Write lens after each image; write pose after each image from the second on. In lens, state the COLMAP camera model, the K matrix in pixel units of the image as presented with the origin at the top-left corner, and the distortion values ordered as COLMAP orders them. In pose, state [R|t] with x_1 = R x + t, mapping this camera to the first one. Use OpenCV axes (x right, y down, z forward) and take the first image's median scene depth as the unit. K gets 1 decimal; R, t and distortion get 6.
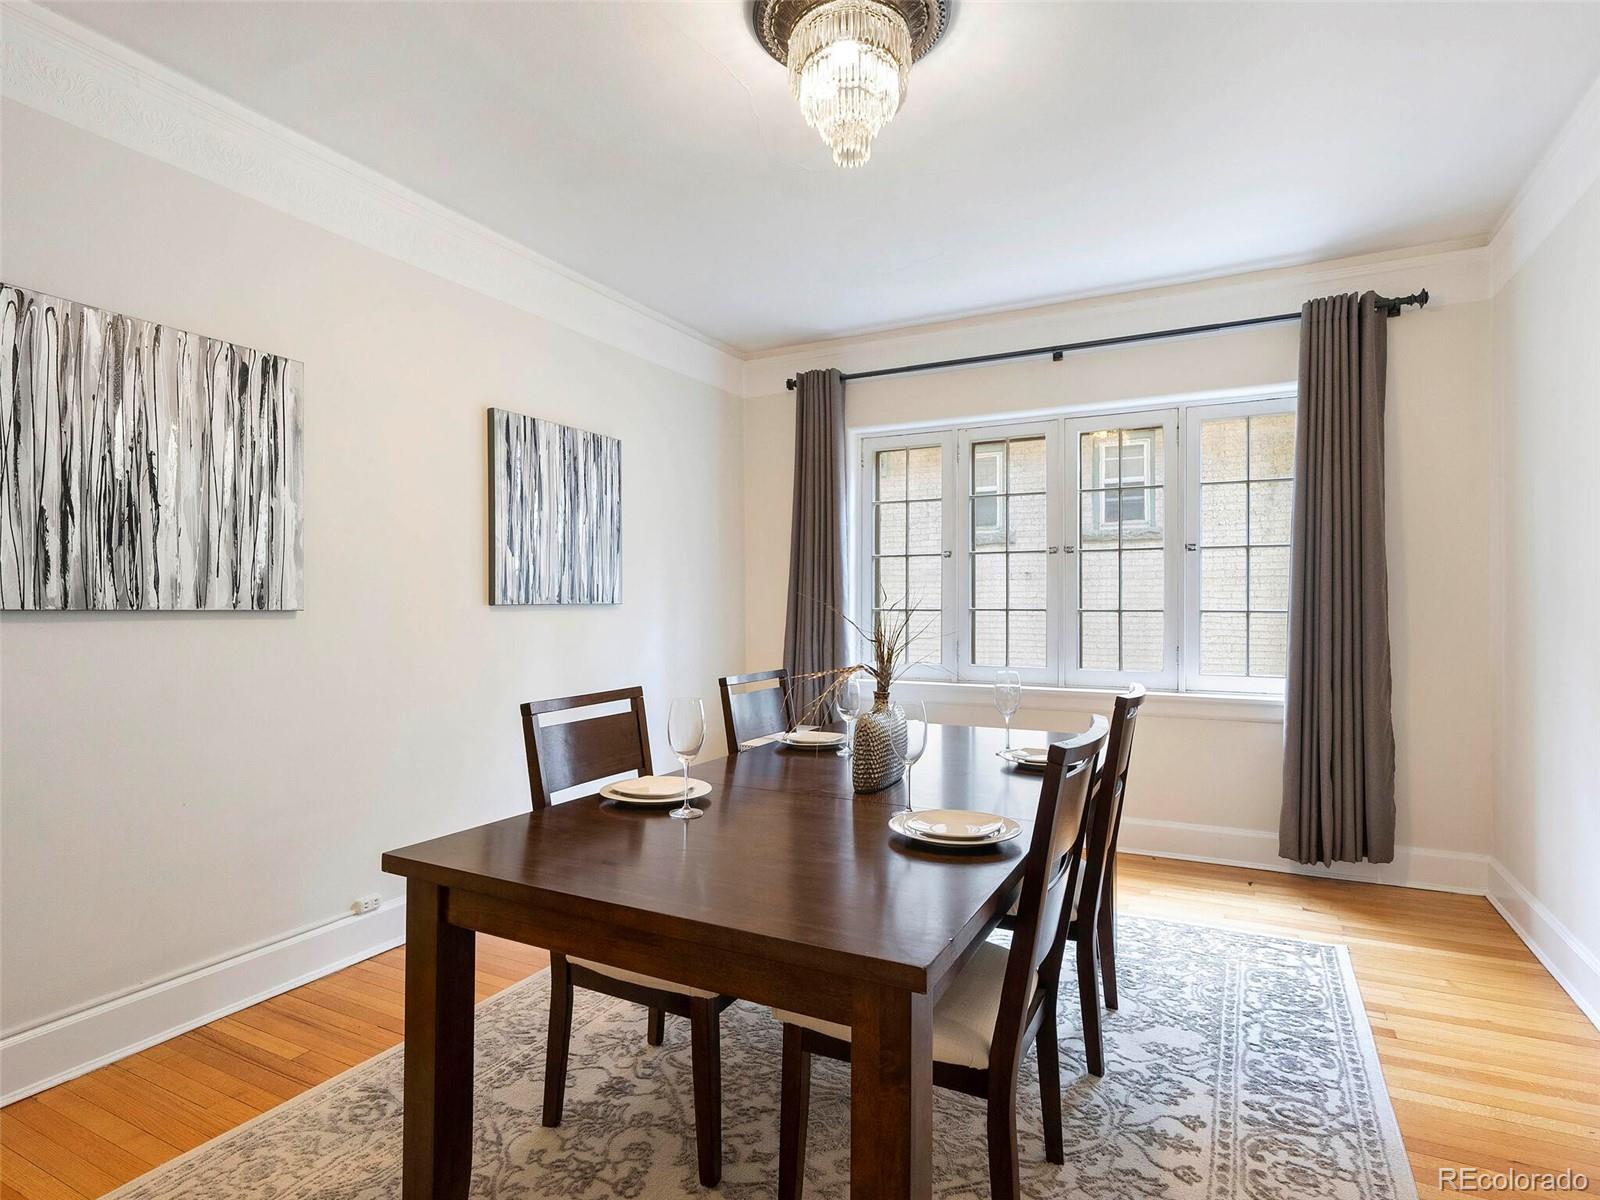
lens RADIAL K [[852.0, 0, 789.2], [0, 852.0, 610.5], [0, 0, 1]] dist [-0.001072, 0.001232]
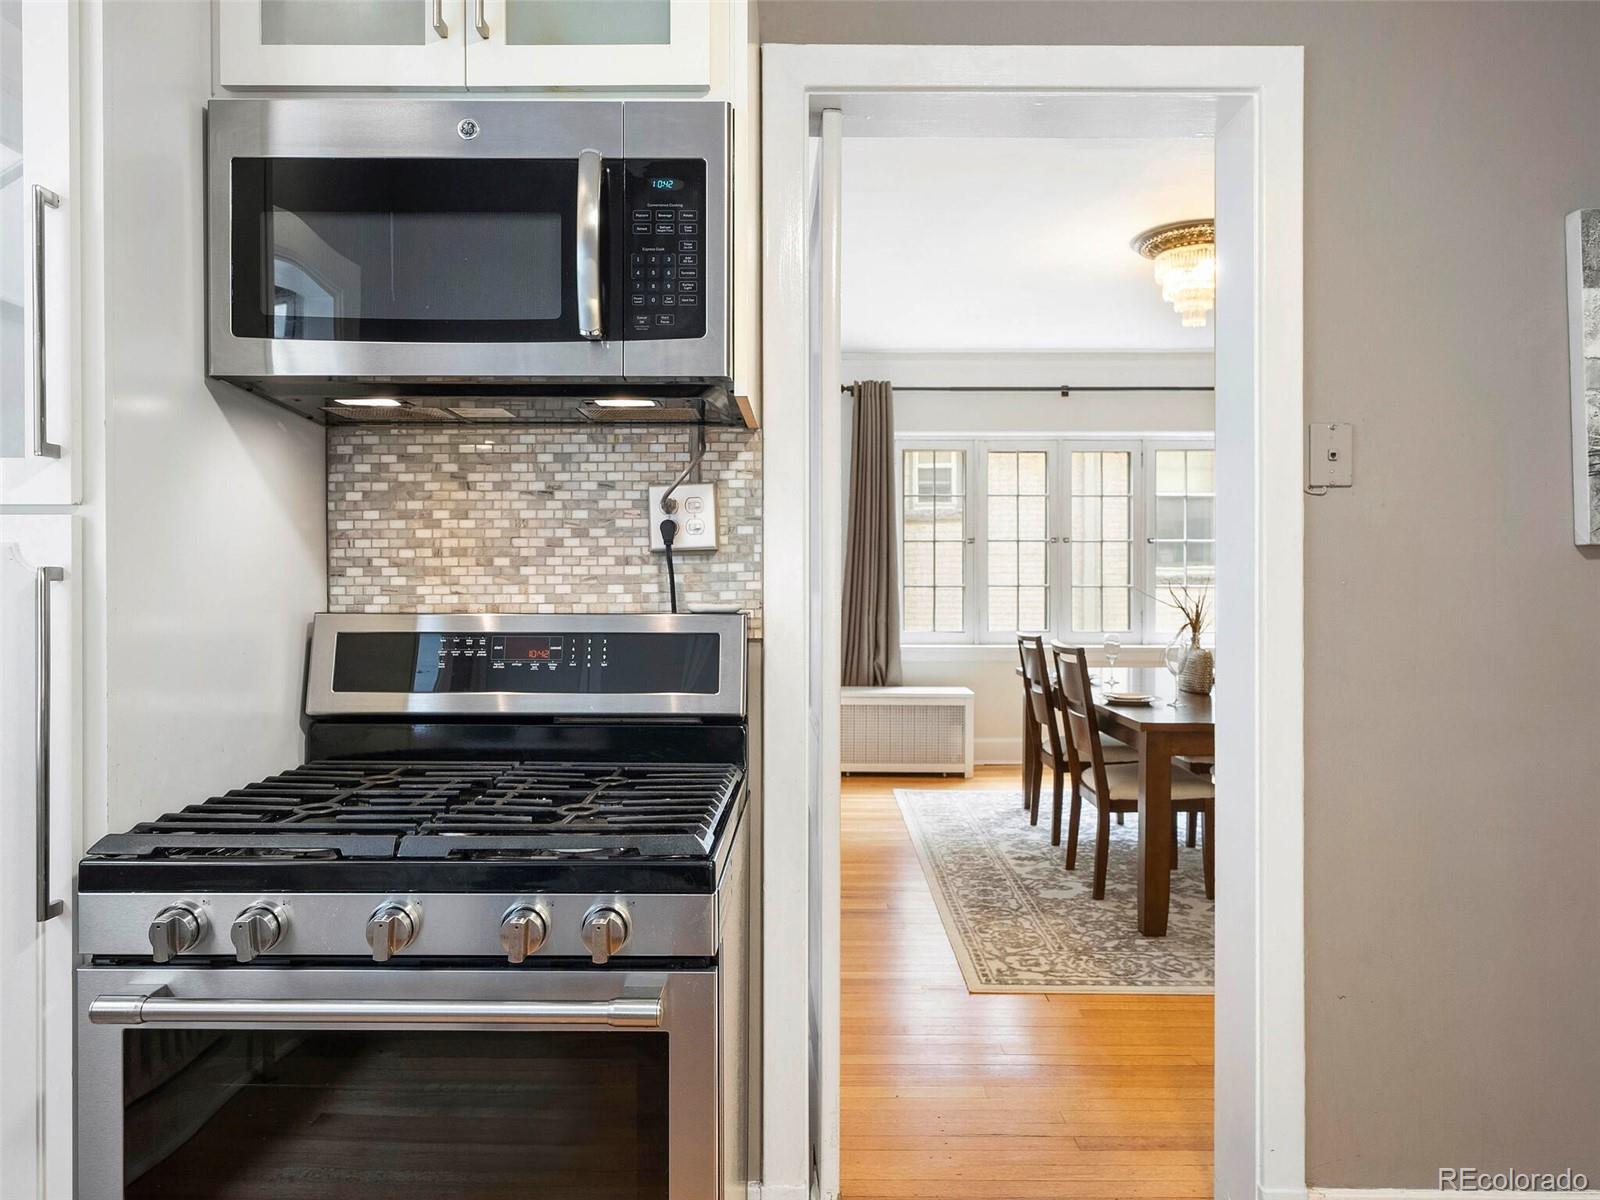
lens RADIAL K [[1069.3, 0, 793.5], [0, 1069.3, 583.3], [0, 0, 1]] dist [0.010738, 0.005257]
pose [[0.884128, -0.002437, 0.467239, -1.010096], [0.001199, 0.999995, 0.002948, -0.013012], [-0.467244, -0.002046, 0.884126, -0.325700]]
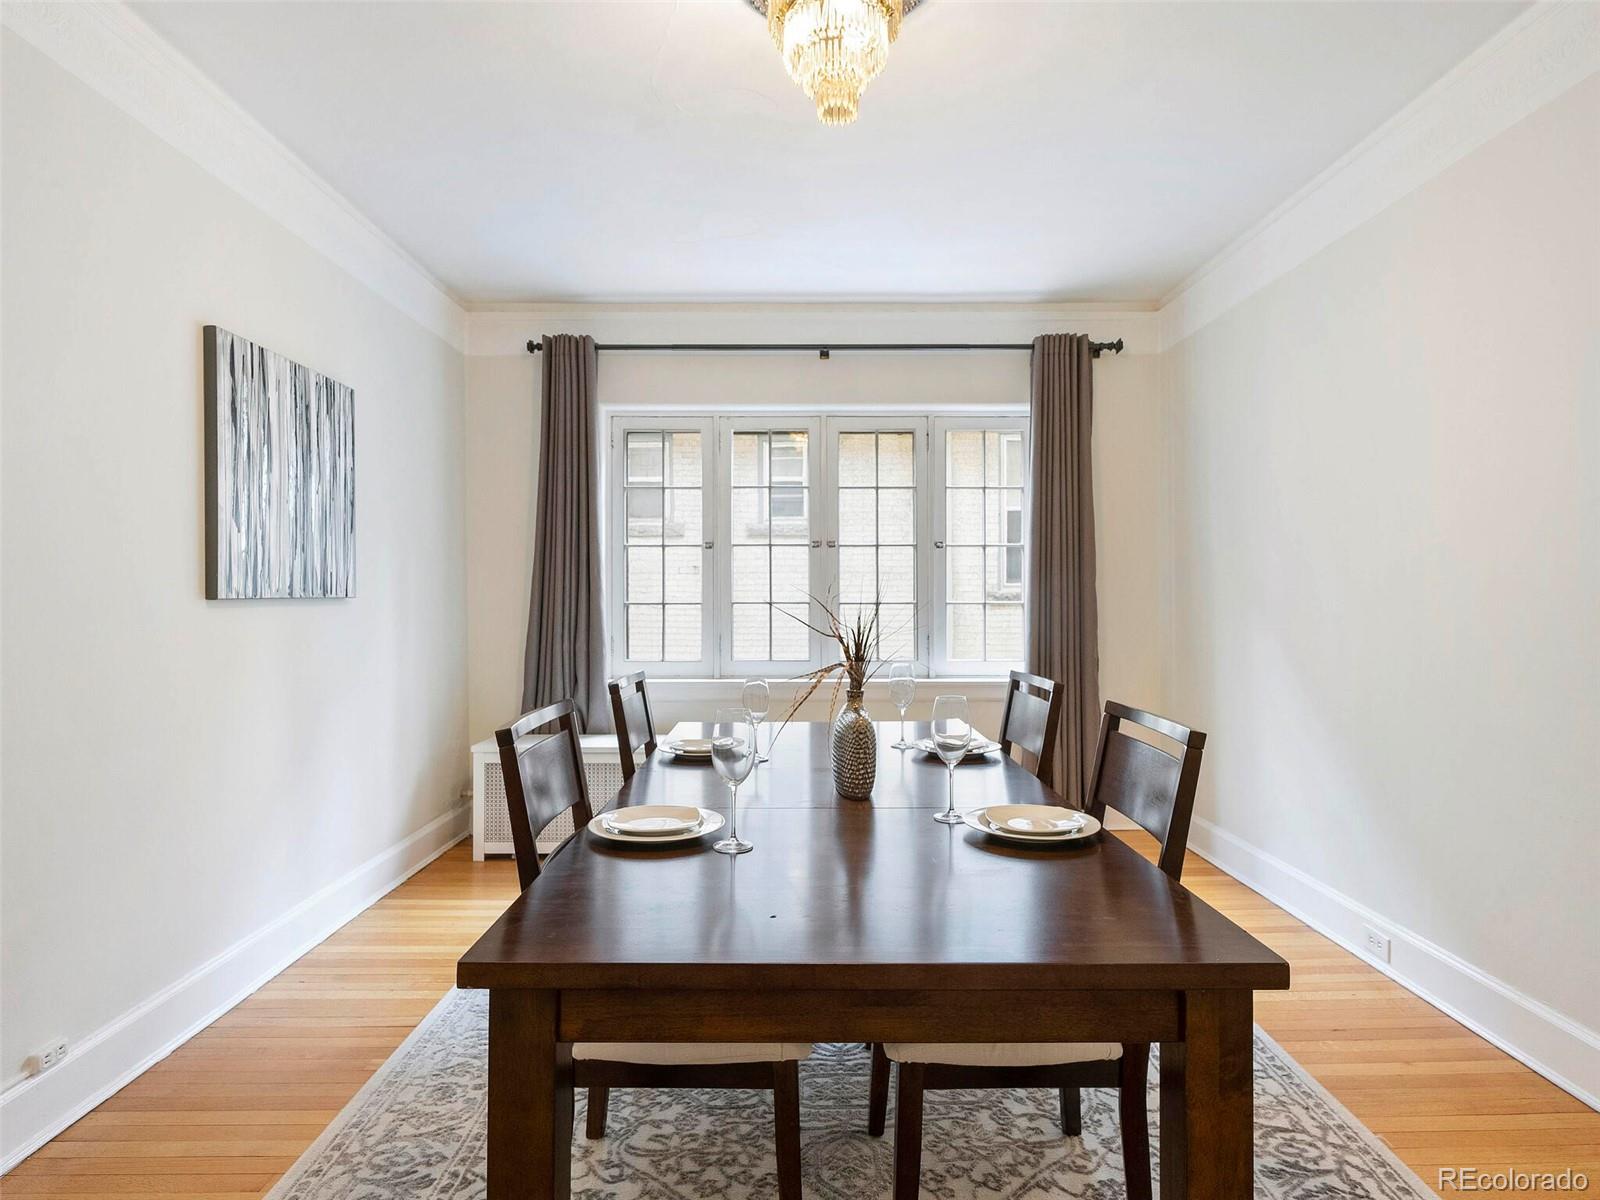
lens RADIAL K [[872.0, 0, 793.7], [0, 872.0, 602.8], [0, 0, 1]] dist [-0.004710, 0.001940]
pose [[0.883080, -0.004587, 0.469199, -0.253553], [0.005692, 0.999983, -0.000937, 0.000116], [-0.469187, 0.003498, 0.883092, 0.116765]]
